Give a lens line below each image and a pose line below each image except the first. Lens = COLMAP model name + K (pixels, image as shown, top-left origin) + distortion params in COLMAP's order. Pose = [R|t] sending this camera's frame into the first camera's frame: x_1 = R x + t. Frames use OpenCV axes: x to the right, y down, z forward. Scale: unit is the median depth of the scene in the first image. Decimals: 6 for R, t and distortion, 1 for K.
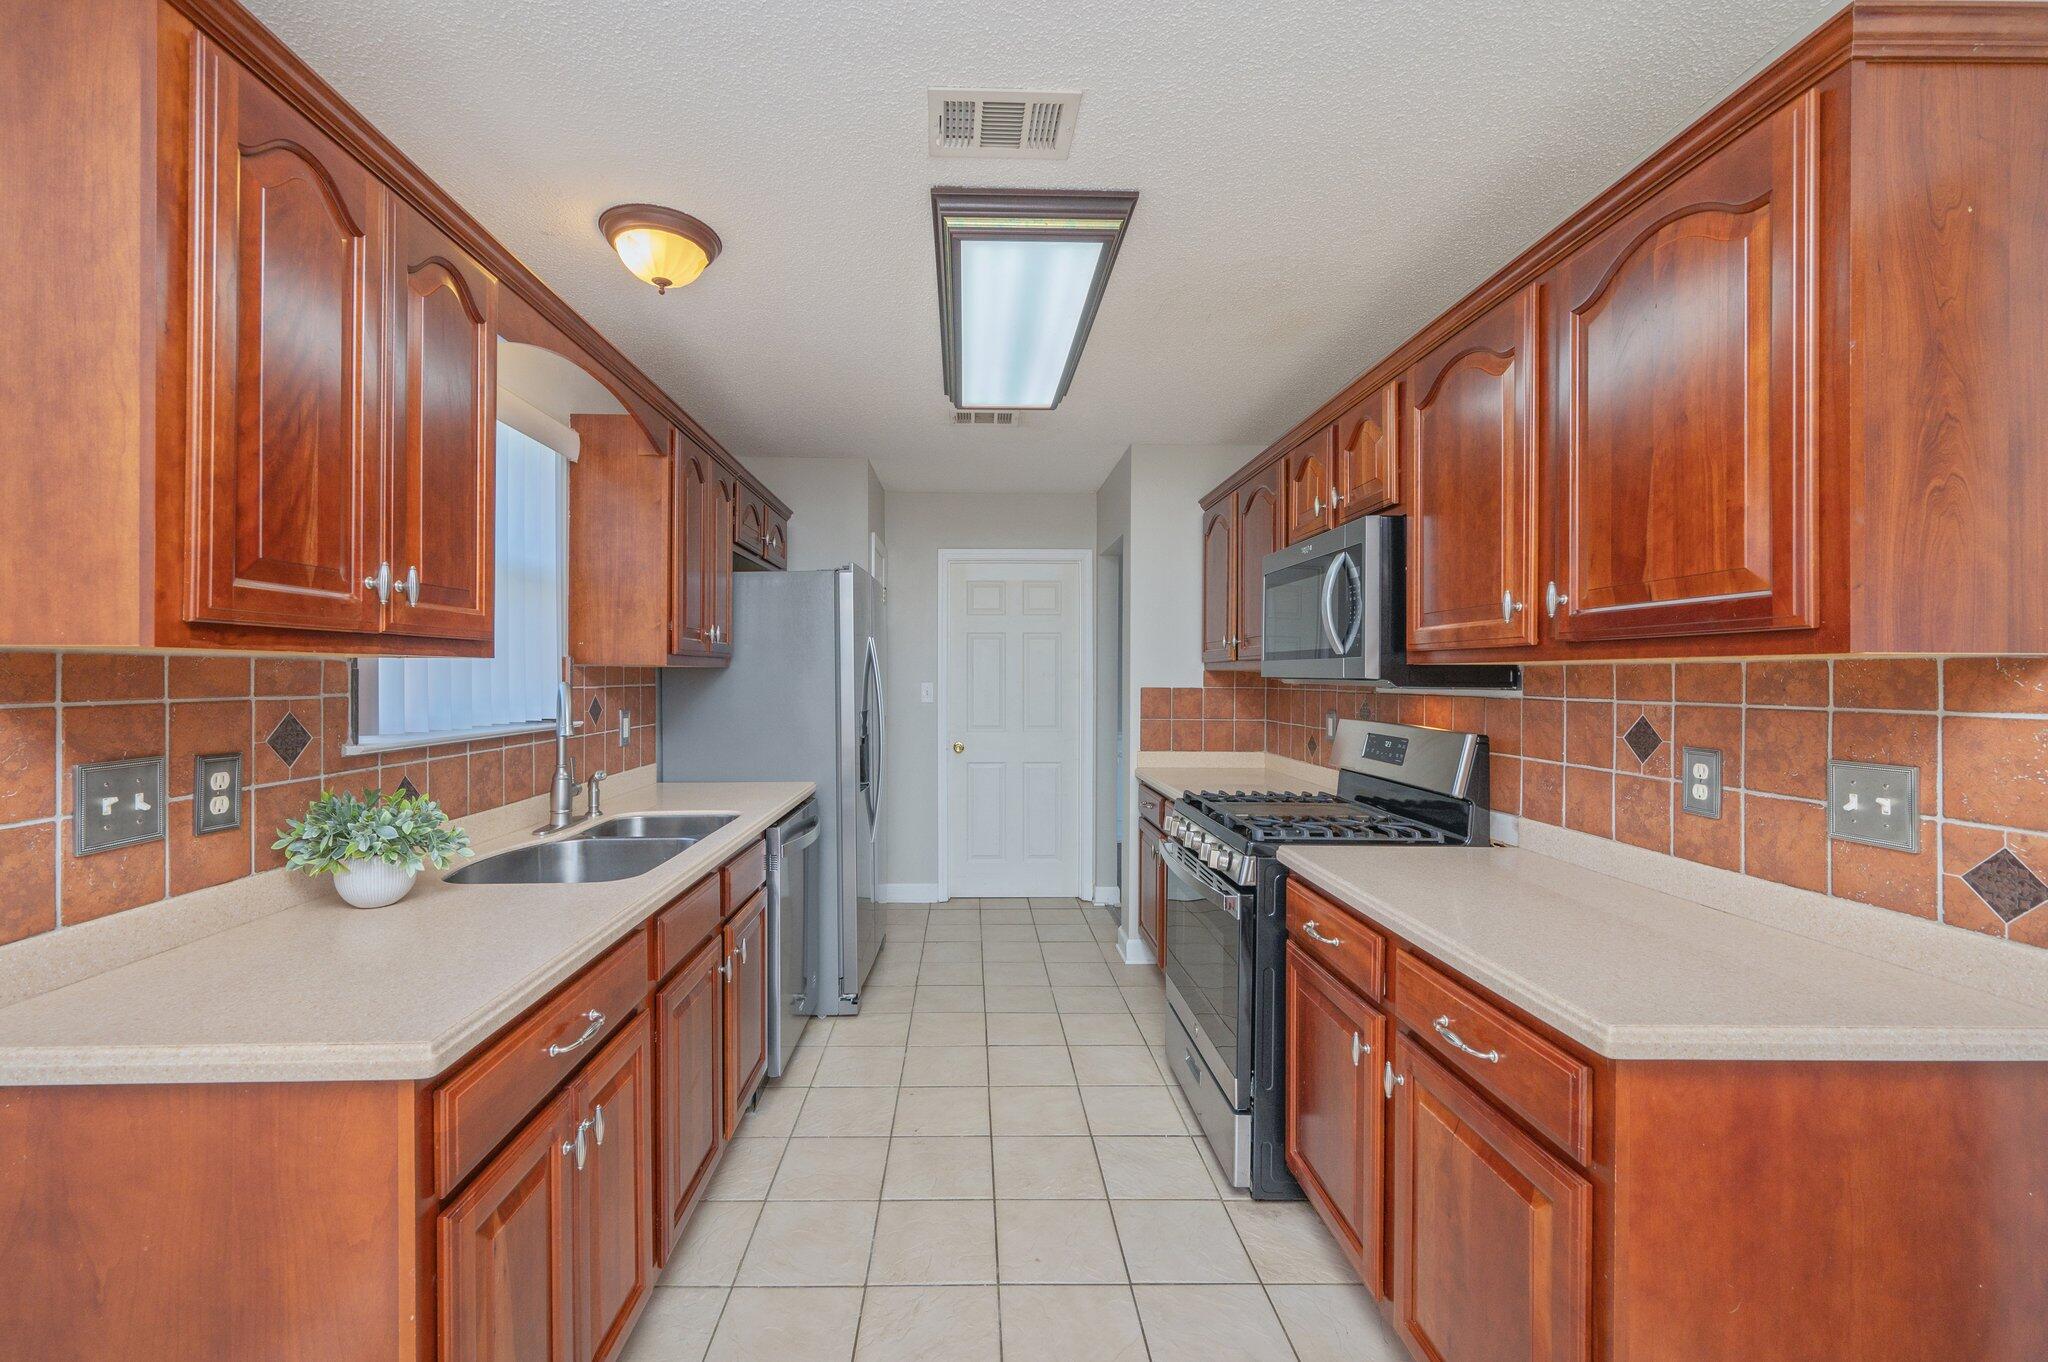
lens RADIAL K [[805.6, 0, 1024.0], [0, 805.6, 681.0], [0, 0, 1]] dist [-0.000647, 0.000135]
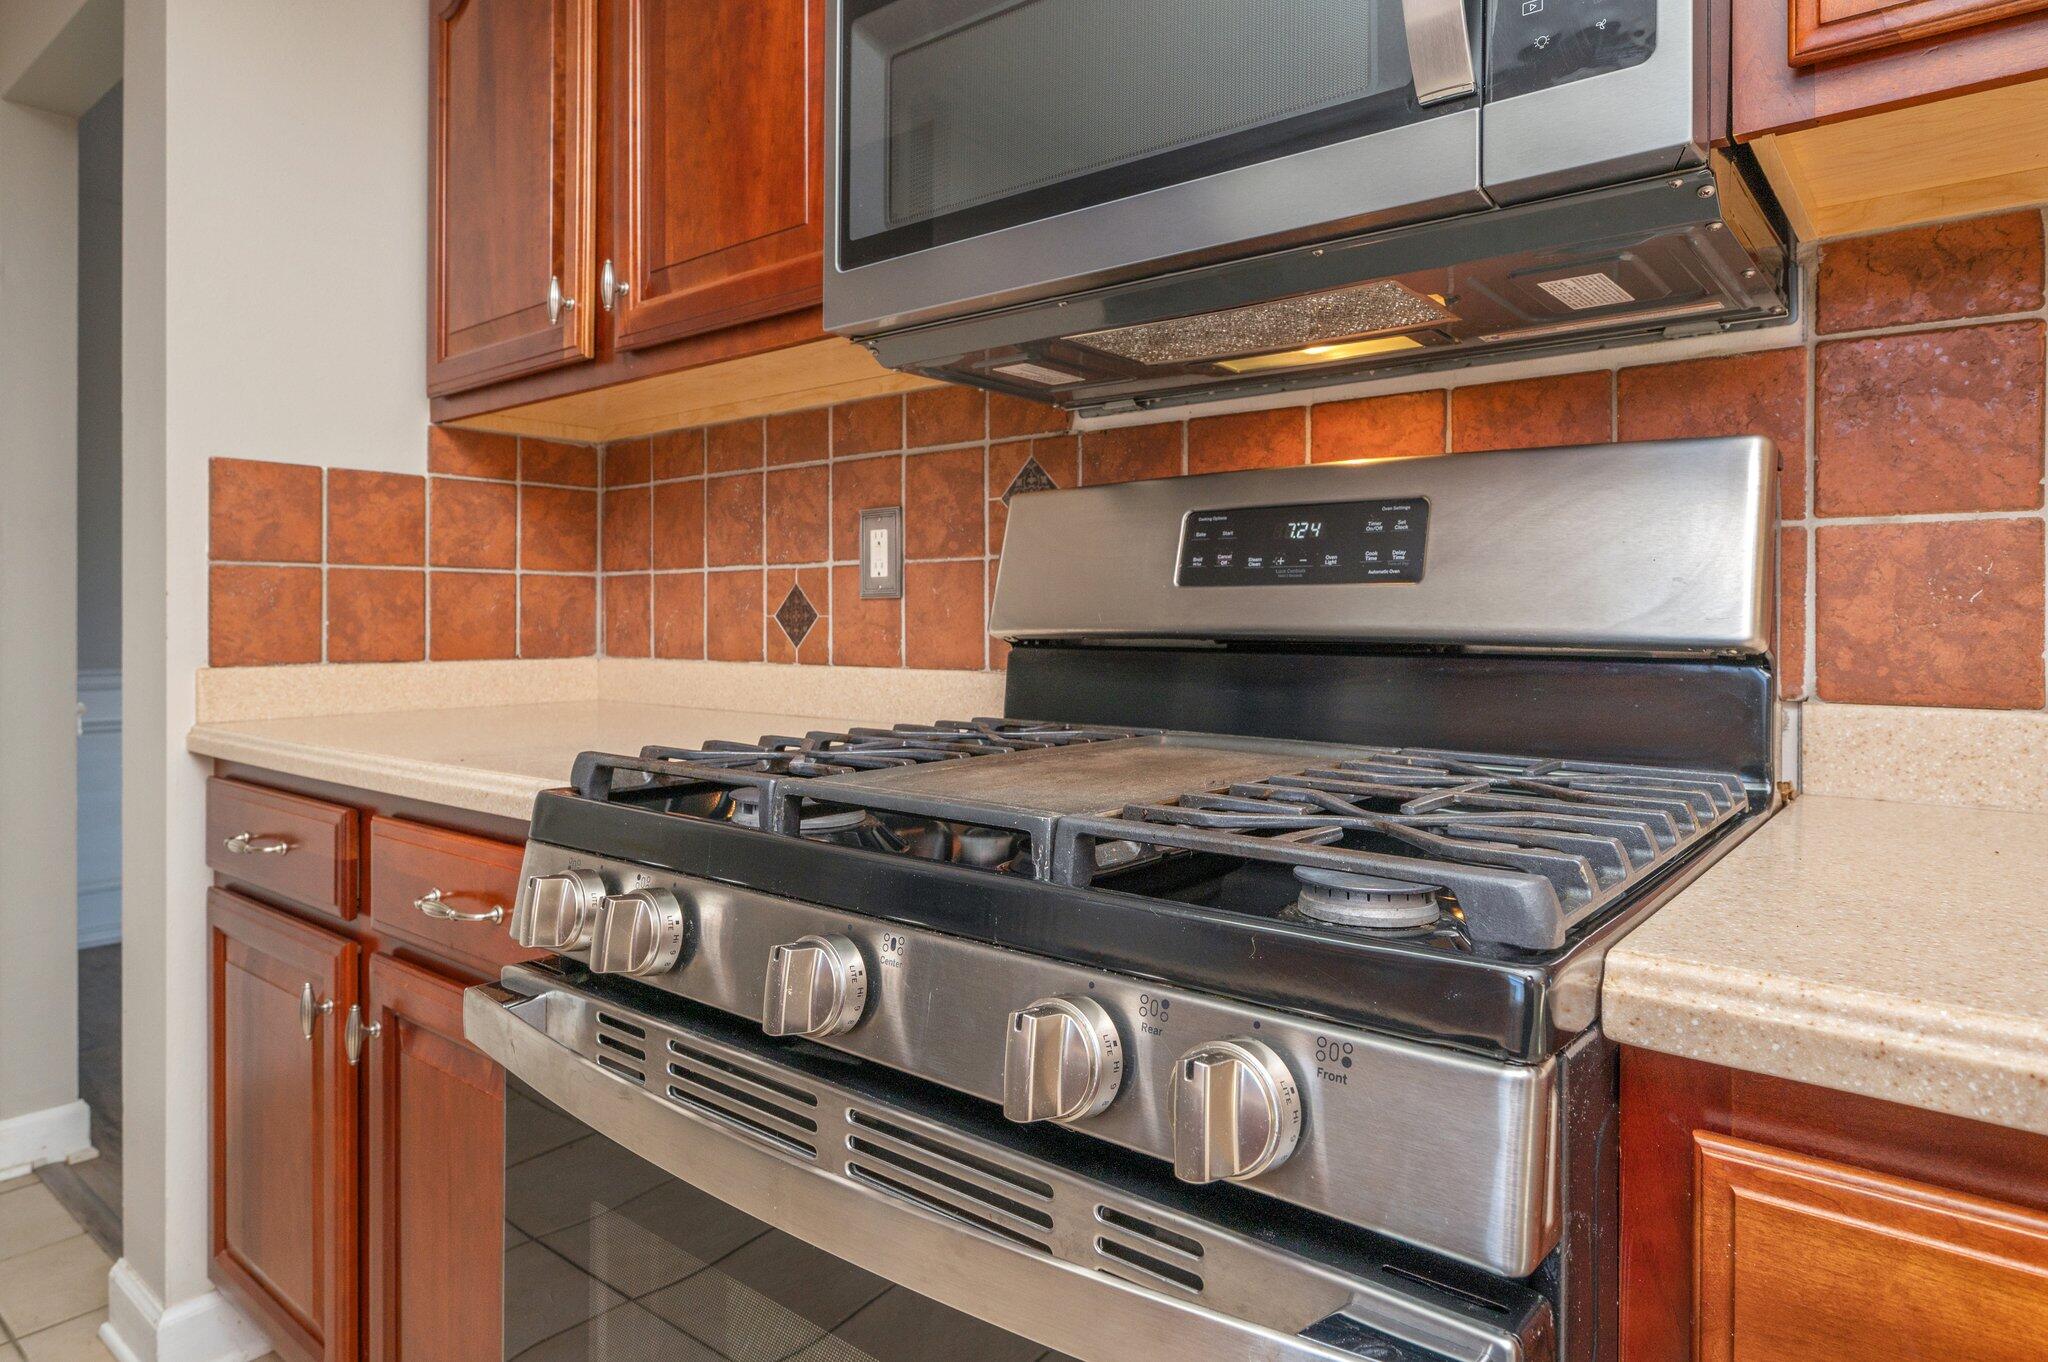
lens RADIAL K [[1142.3, 0, 1015.5], [0, 1142.3, 620.6], [0, 0, 1]] dist [-0.000461, -0.000153]
pose [[0.664579, -0.007808, 0.747178, 0.049012], [0.006361, 0.999968, 0.004792, 0.130368], [-0.747191, 0.001568, 0.664607, 0.925182]]
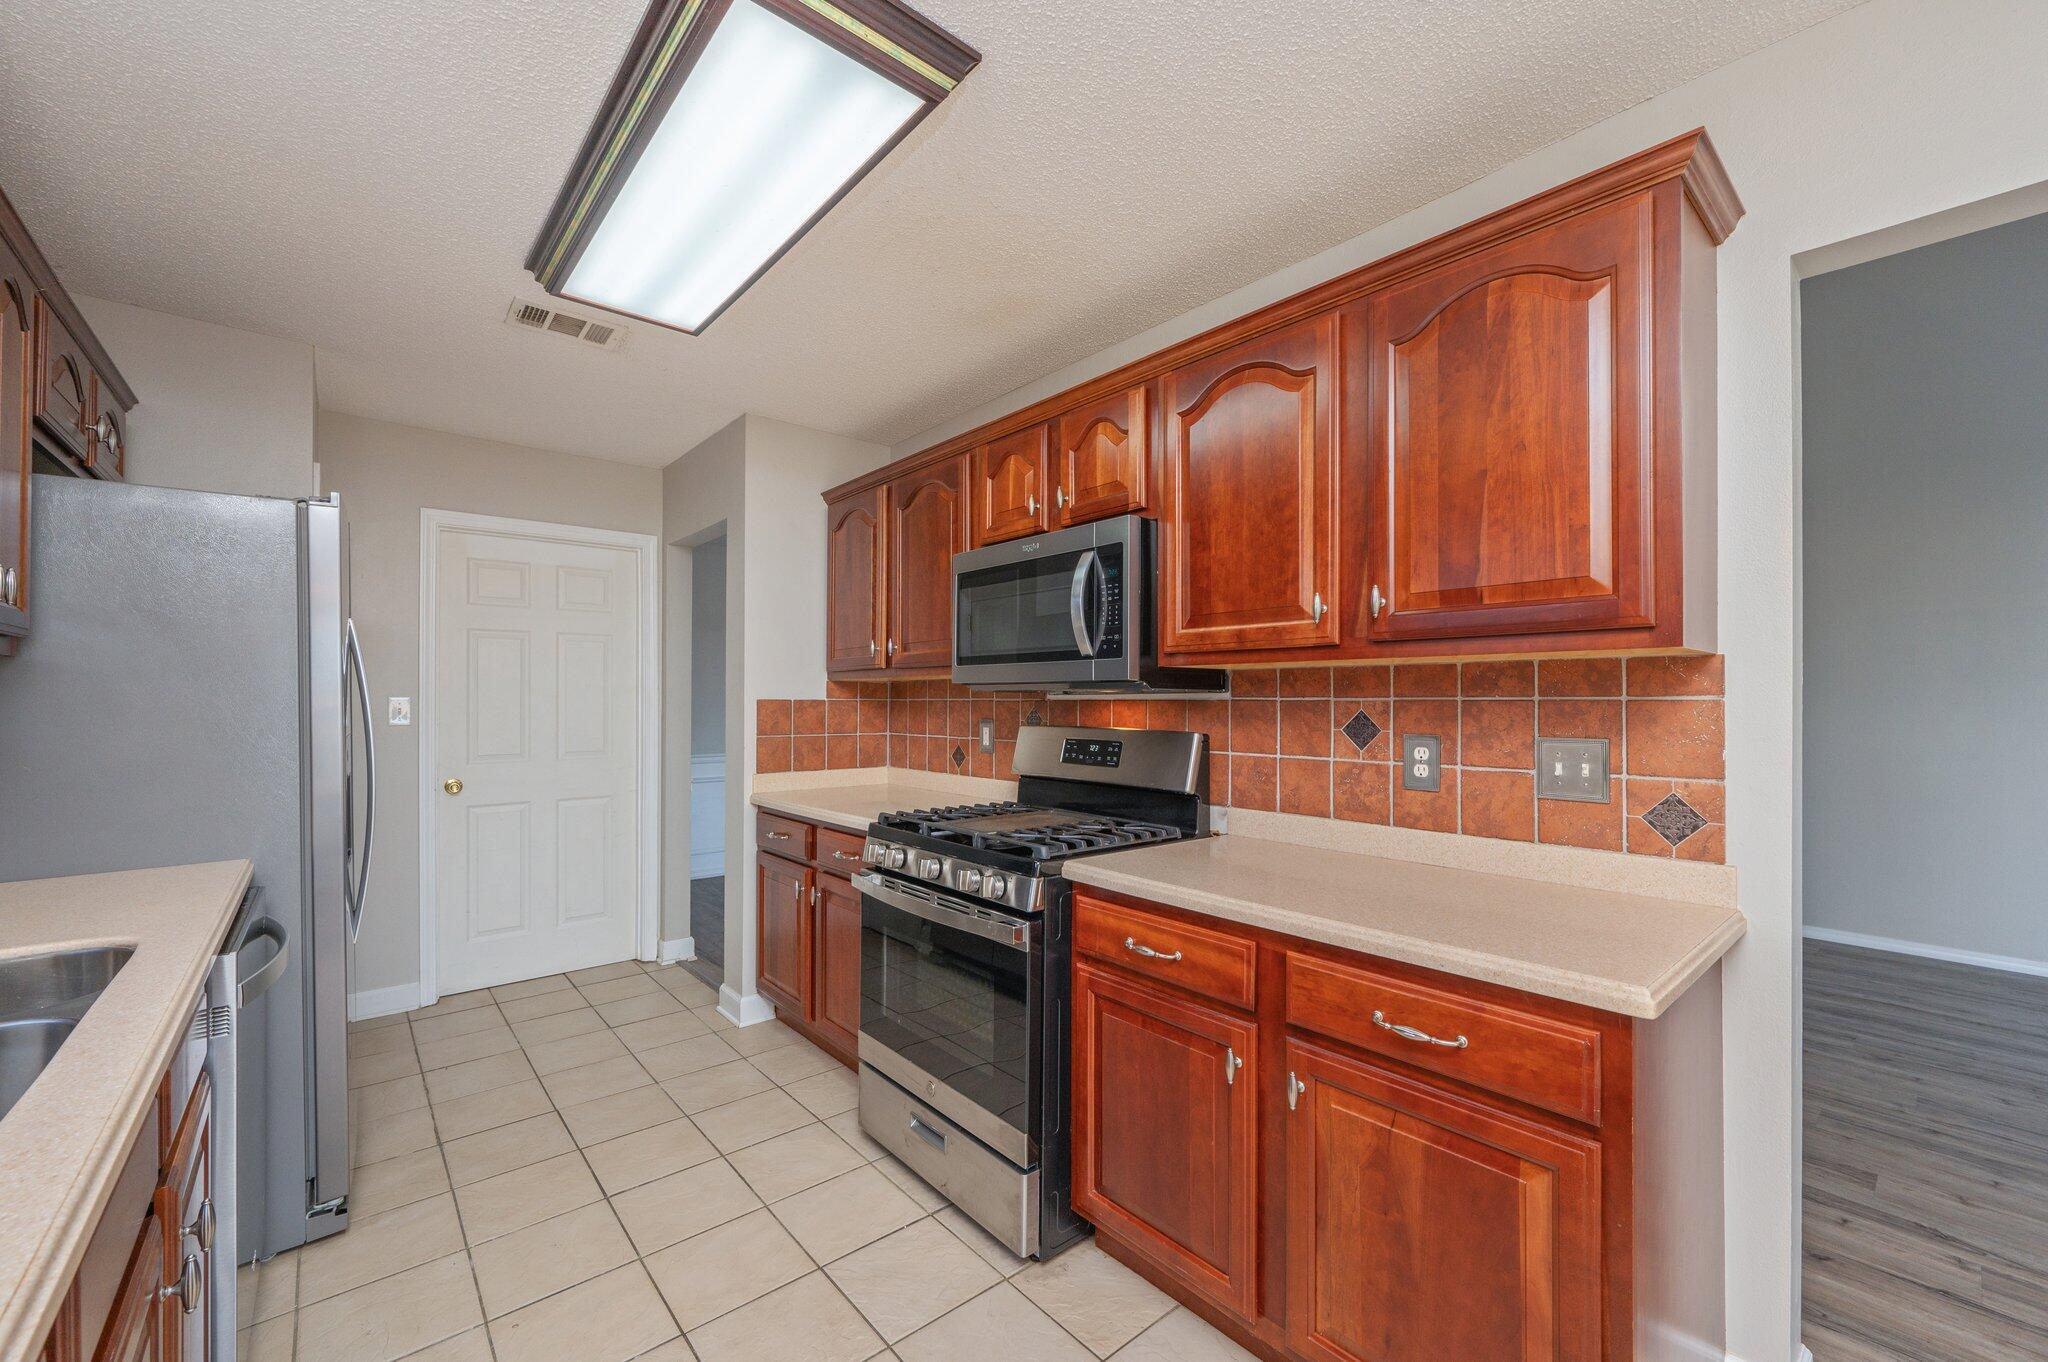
lens RADIAL K [[766.9, 0, 1028.8], [0, 766.9, 698.5], [0, 0, 1]] dist [-0.000821, -0.000072]
pose [[0.784427, -0.000186, 0.620221, -0.252162], [0.004508, 0.999975, -0.005401, 0.024123], [-0.620204, 0.007032, 0.784409, 0.341077]]
